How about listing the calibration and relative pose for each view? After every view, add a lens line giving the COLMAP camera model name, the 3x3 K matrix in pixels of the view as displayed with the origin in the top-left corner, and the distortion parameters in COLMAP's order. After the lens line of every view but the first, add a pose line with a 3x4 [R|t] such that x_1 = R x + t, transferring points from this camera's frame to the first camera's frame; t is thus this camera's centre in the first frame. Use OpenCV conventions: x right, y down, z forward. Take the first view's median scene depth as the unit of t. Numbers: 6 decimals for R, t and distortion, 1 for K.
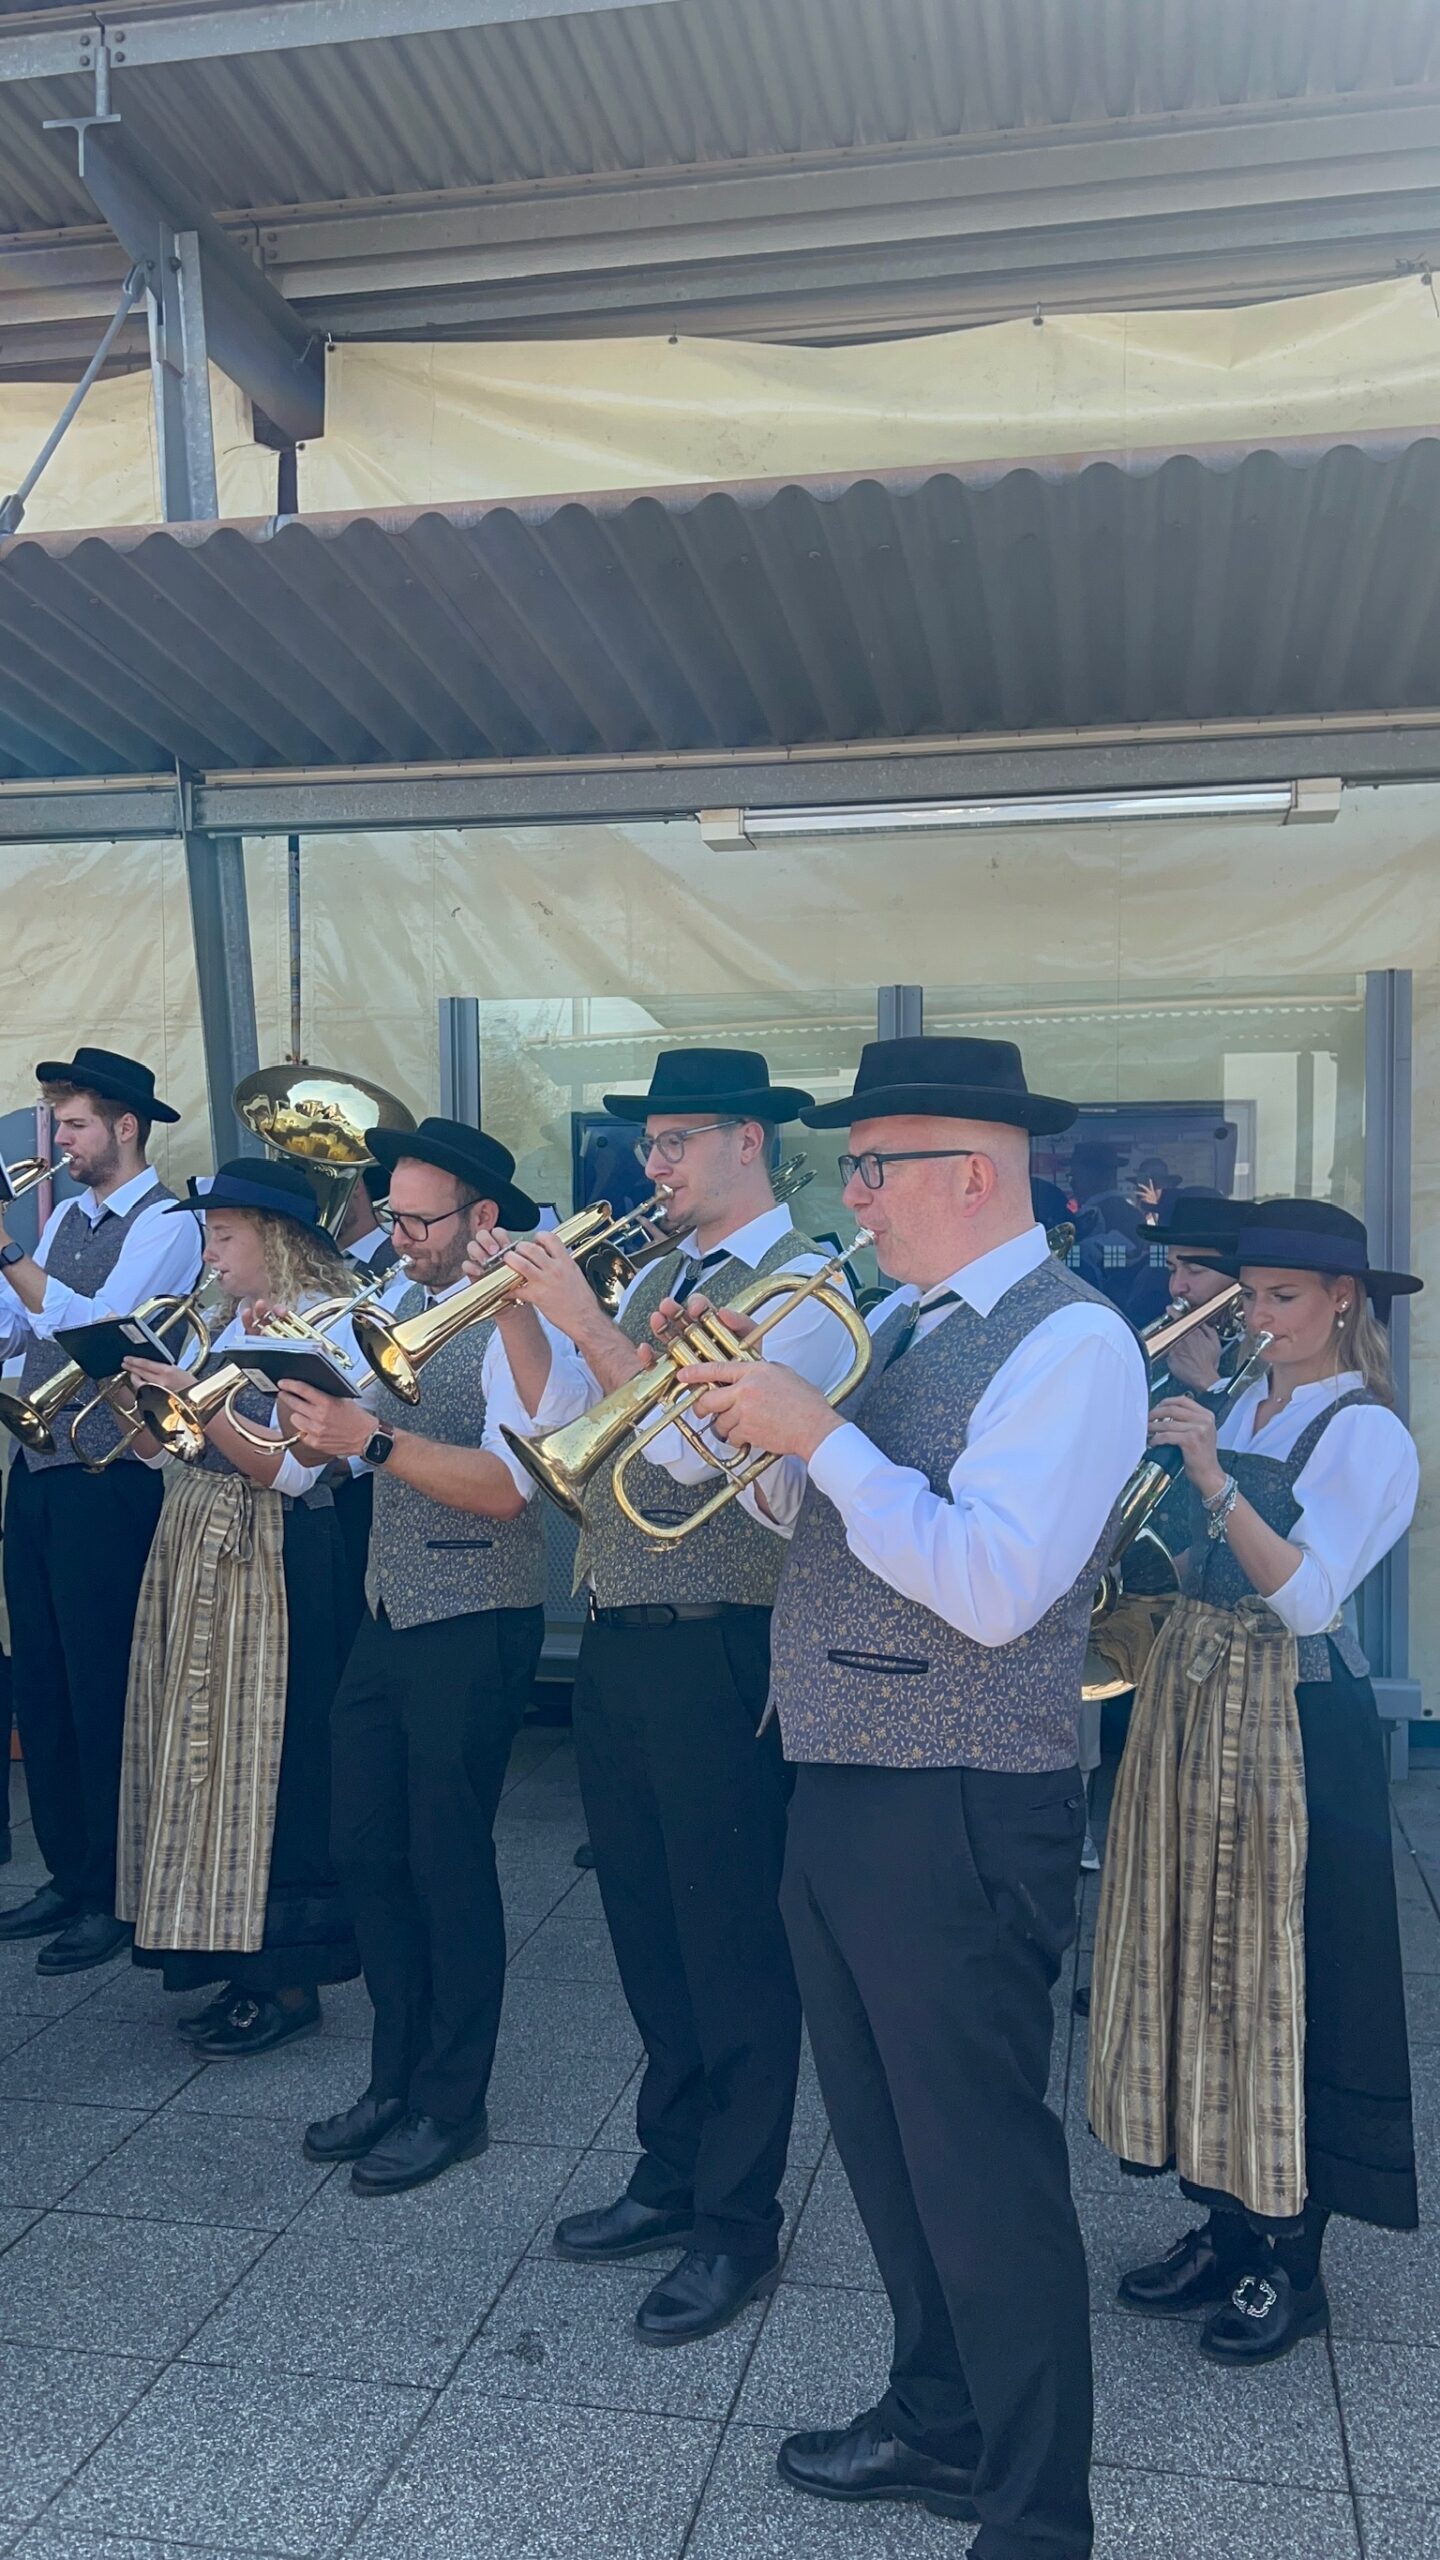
lens RADIAL K [[2116.3, 0, 708.2], [0, 2116.3, 1272.2], [0, 0, 1]] dist [0.002920, -0.023723]
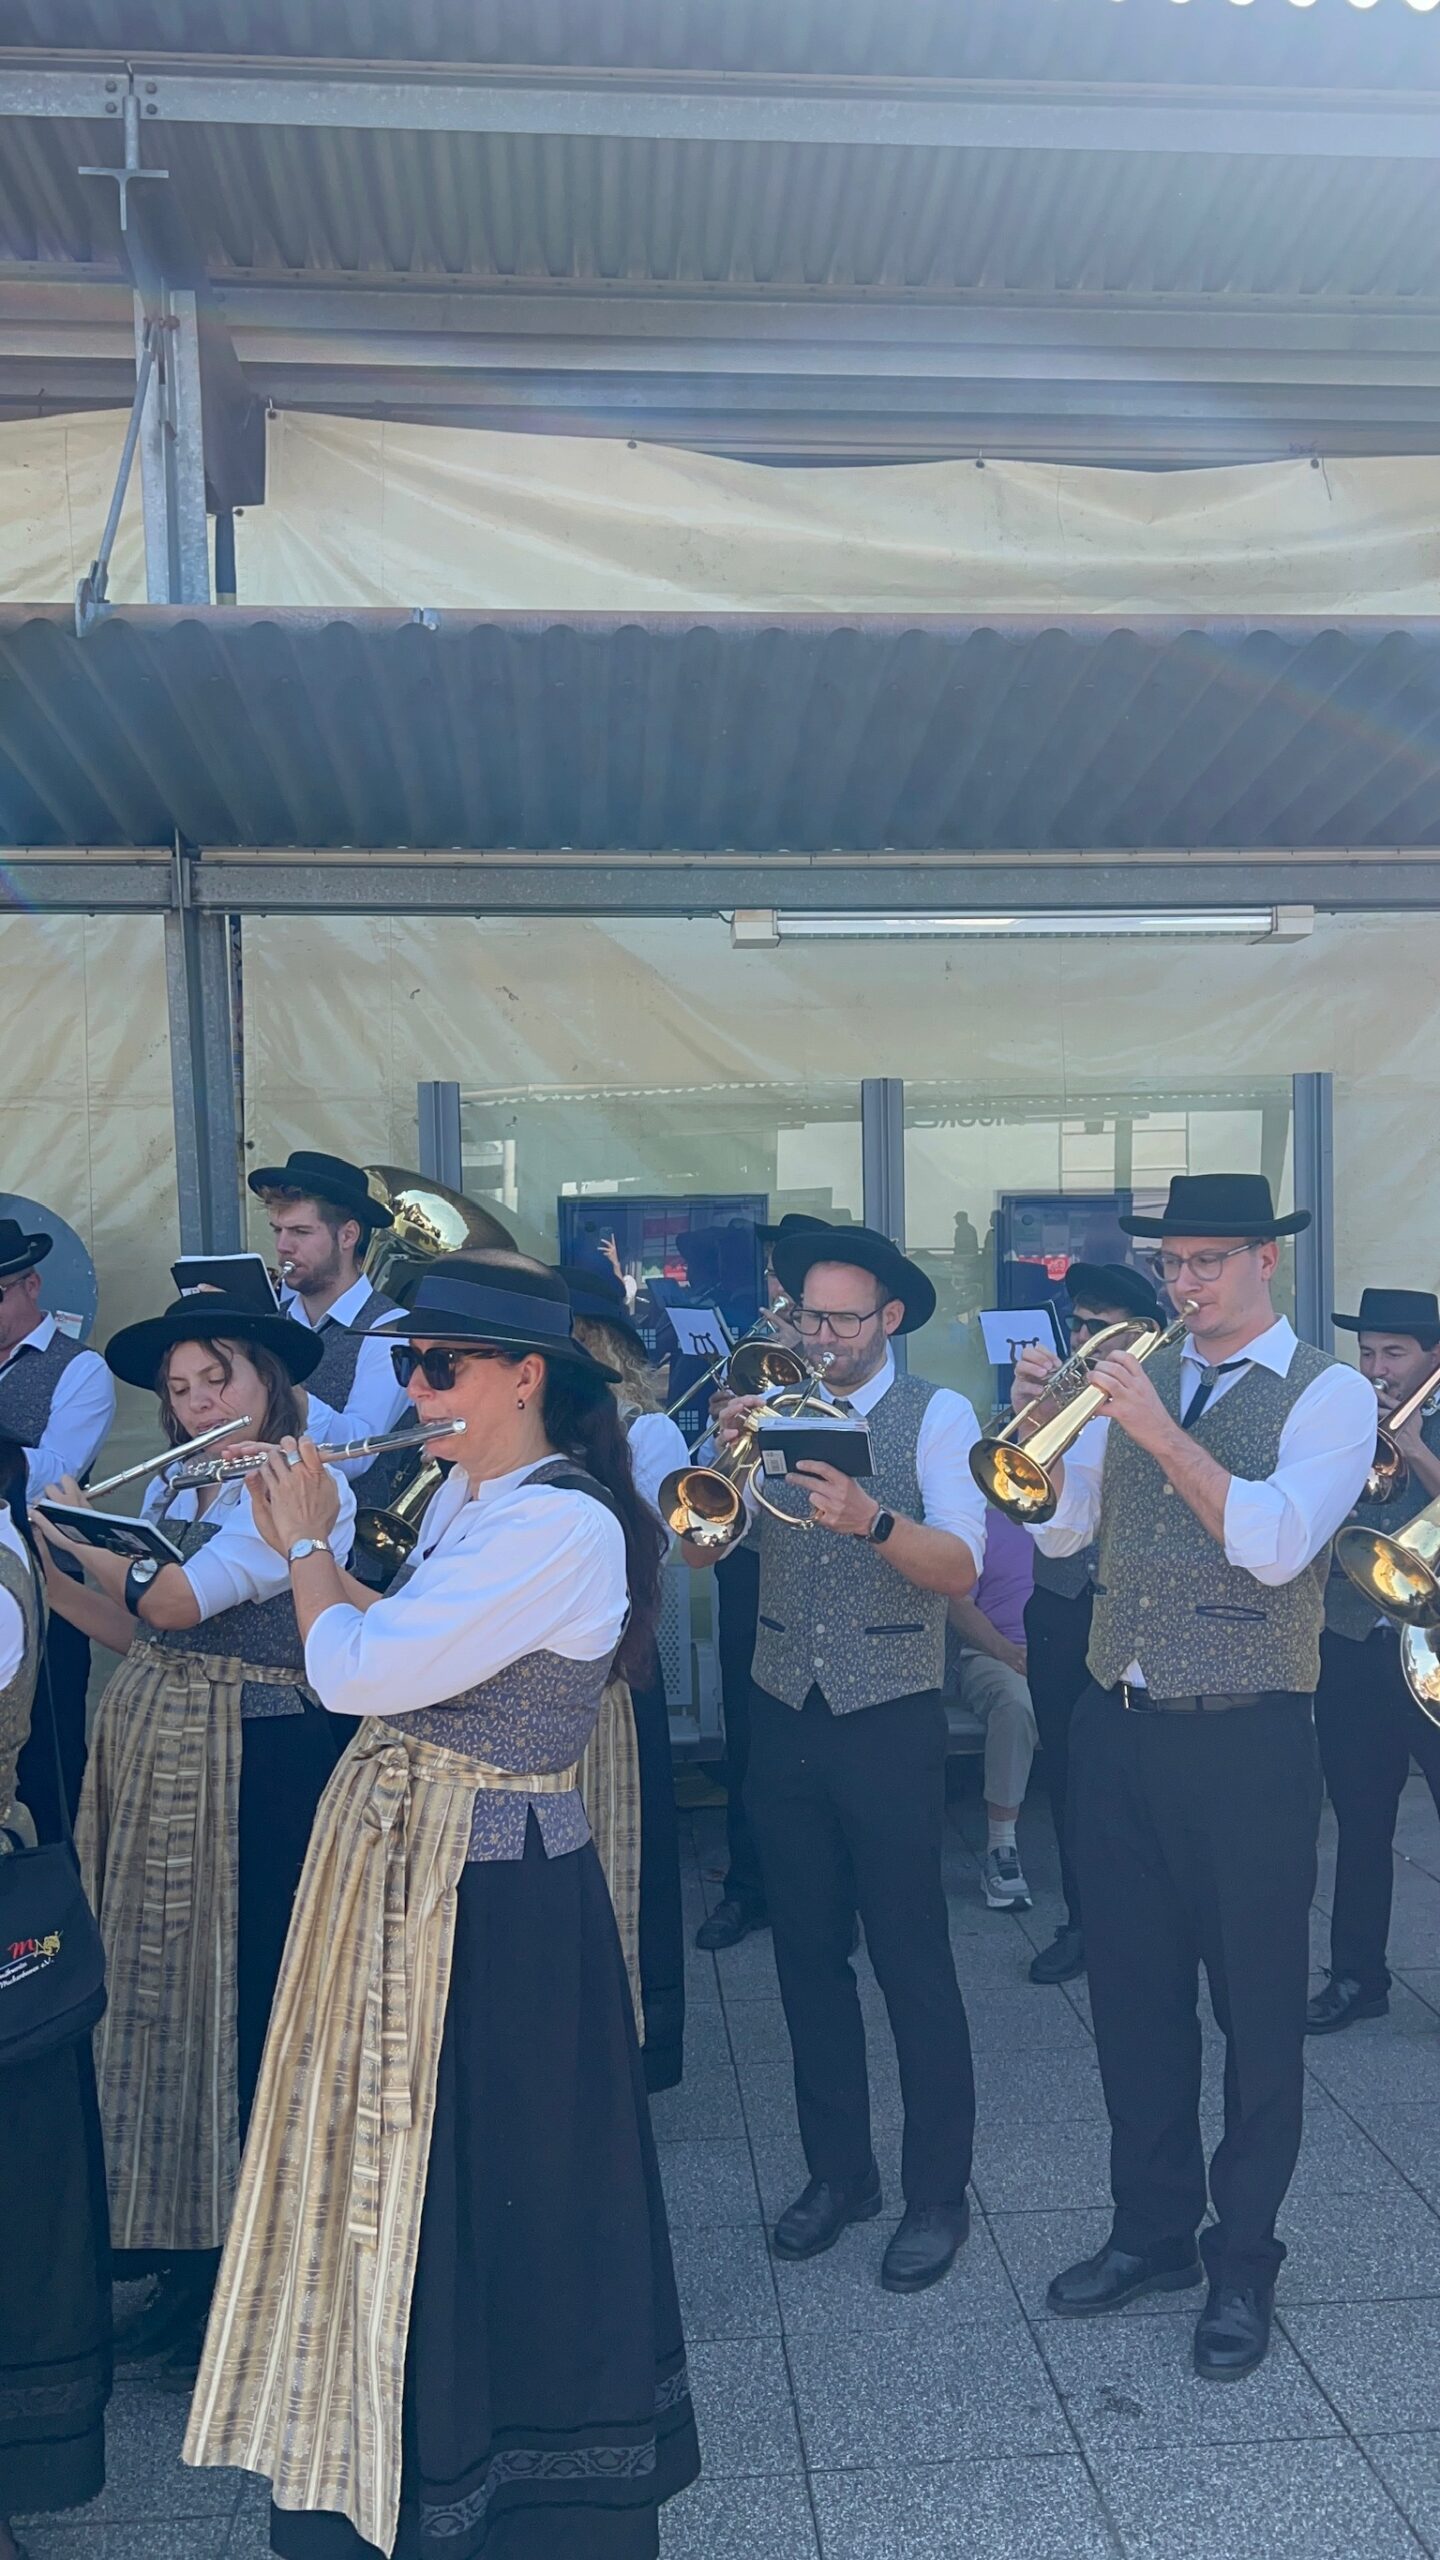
lens RADIAL K [[2116.3, 0, 713.4], [0, 2116.3, 1268.2], [0, 0, 1]] dist [0.002920, -0.023723]
pose [[0.957384, -0.013677, 0.288495, -0.299872], [0.019028, 0.999695, -0.015751, -0.025731], [-0.288192, 0.020569, 0.957352, 0.014054]]
